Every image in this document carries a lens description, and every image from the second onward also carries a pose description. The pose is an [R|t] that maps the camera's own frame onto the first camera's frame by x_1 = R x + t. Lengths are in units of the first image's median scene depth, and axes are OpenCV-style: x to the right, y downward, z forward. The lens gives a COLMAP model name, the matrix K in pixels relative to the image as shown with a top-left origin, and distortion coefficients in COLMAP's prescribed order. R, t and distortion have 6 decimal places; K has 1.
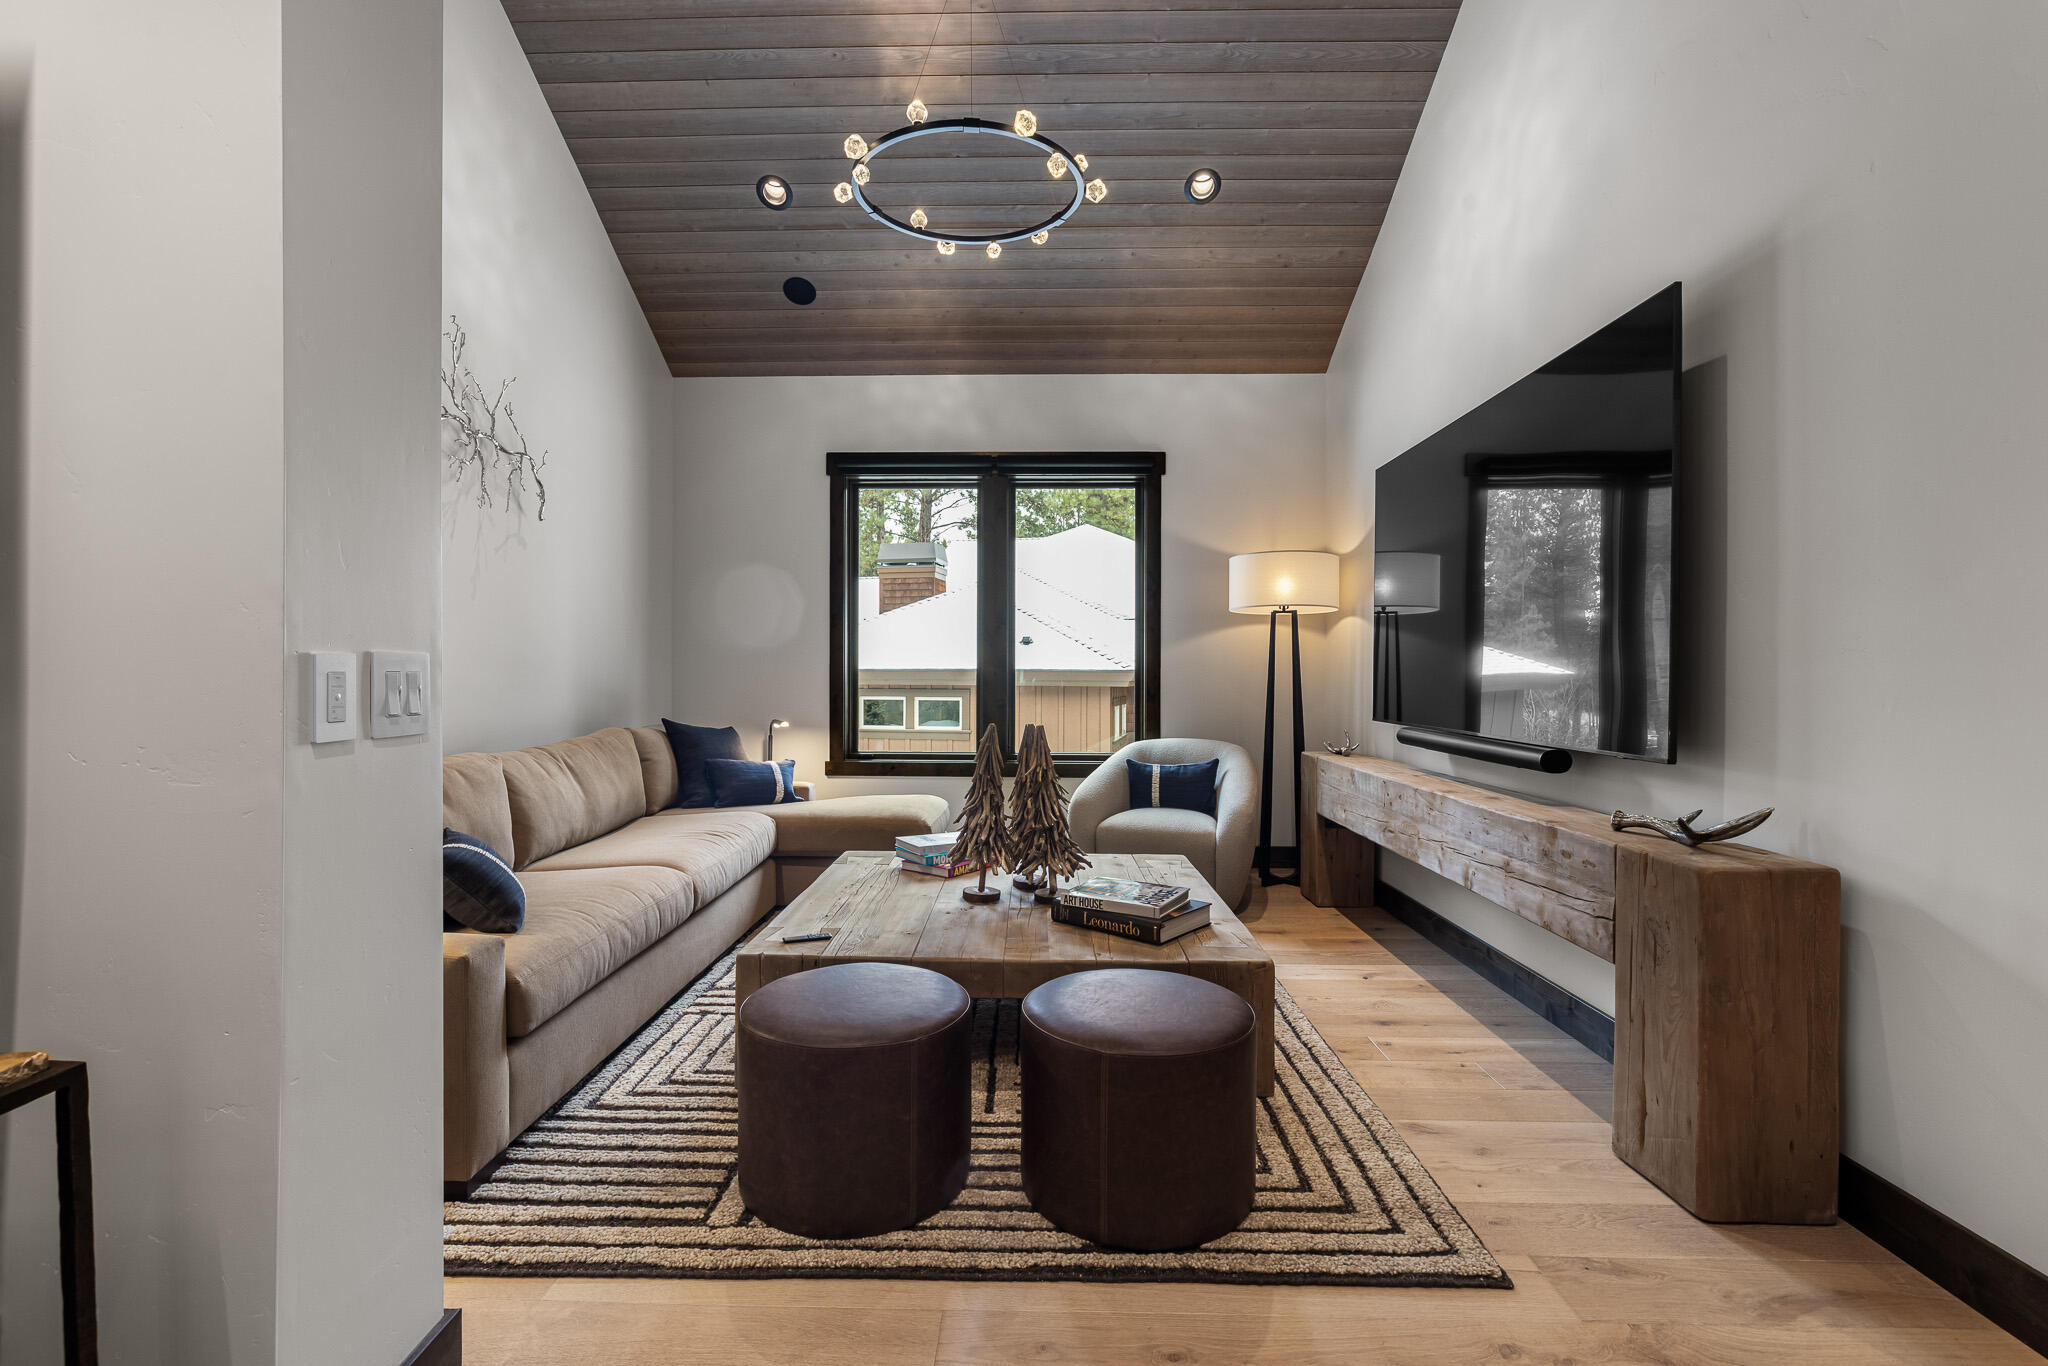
lens RADIAL K [[912.5, 0, 1018.6], [0, 912.5, 683.0], [0, 0, 1]] dist [-0.004508, -0.000304]
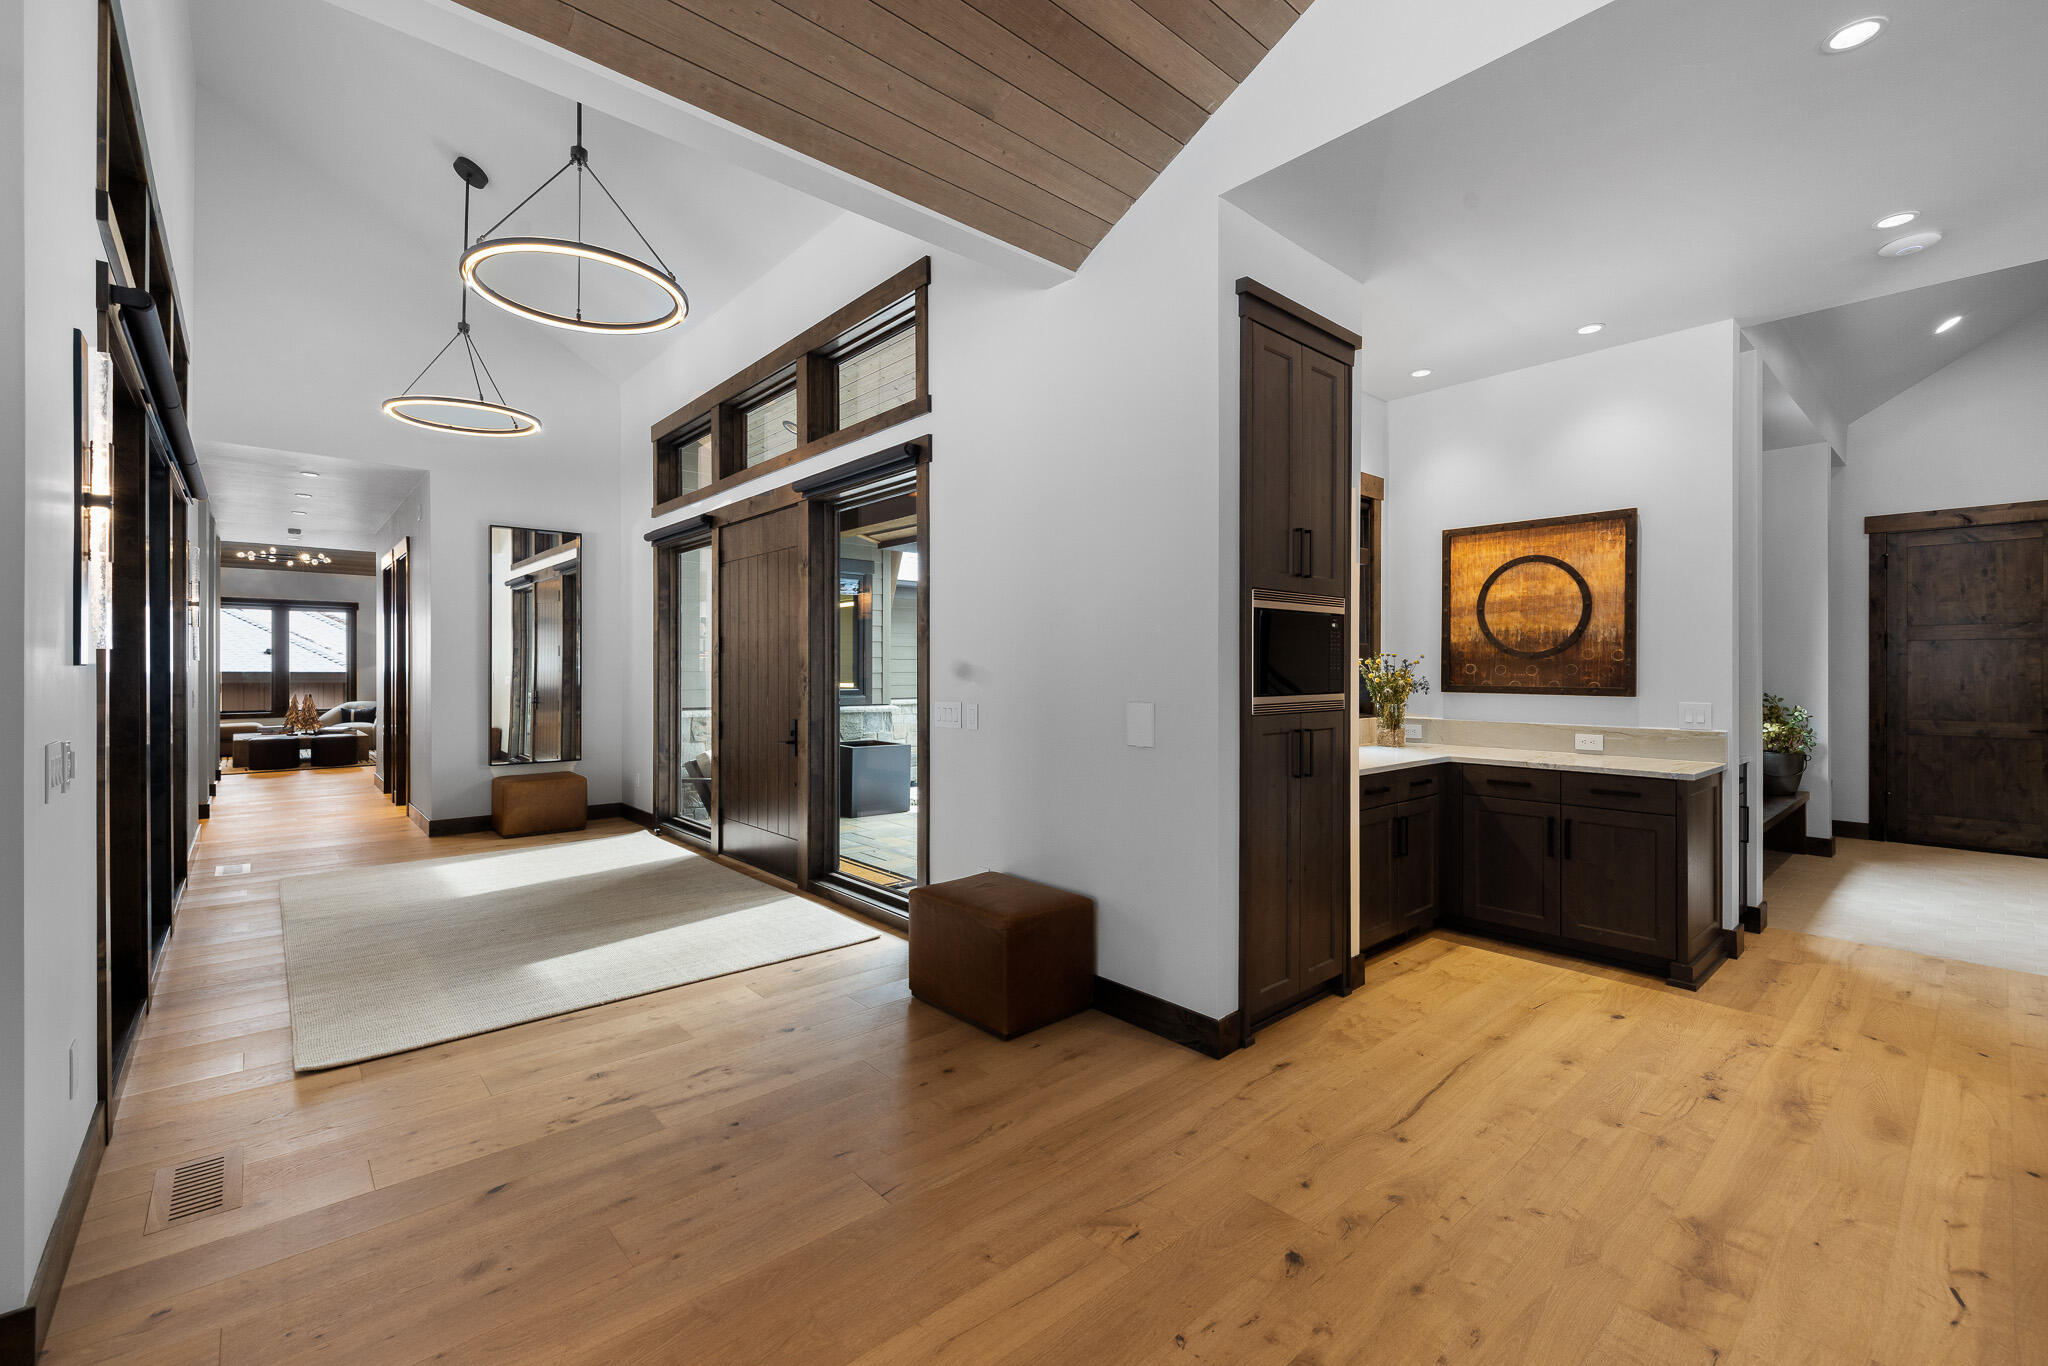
lens RADIAL K [[857.7, 0, 1012.6], [0, 857.7, 665.7], [0, 0, 1]] dist [-0.002278, 0.000240]
pose [[0.730854, -0.002219, 0.682530, -0.216742], [0.009480, 0.999931, -0.006900, -0.019154], [-0.682467, 0.011514, 0.730825, -2.928708]]
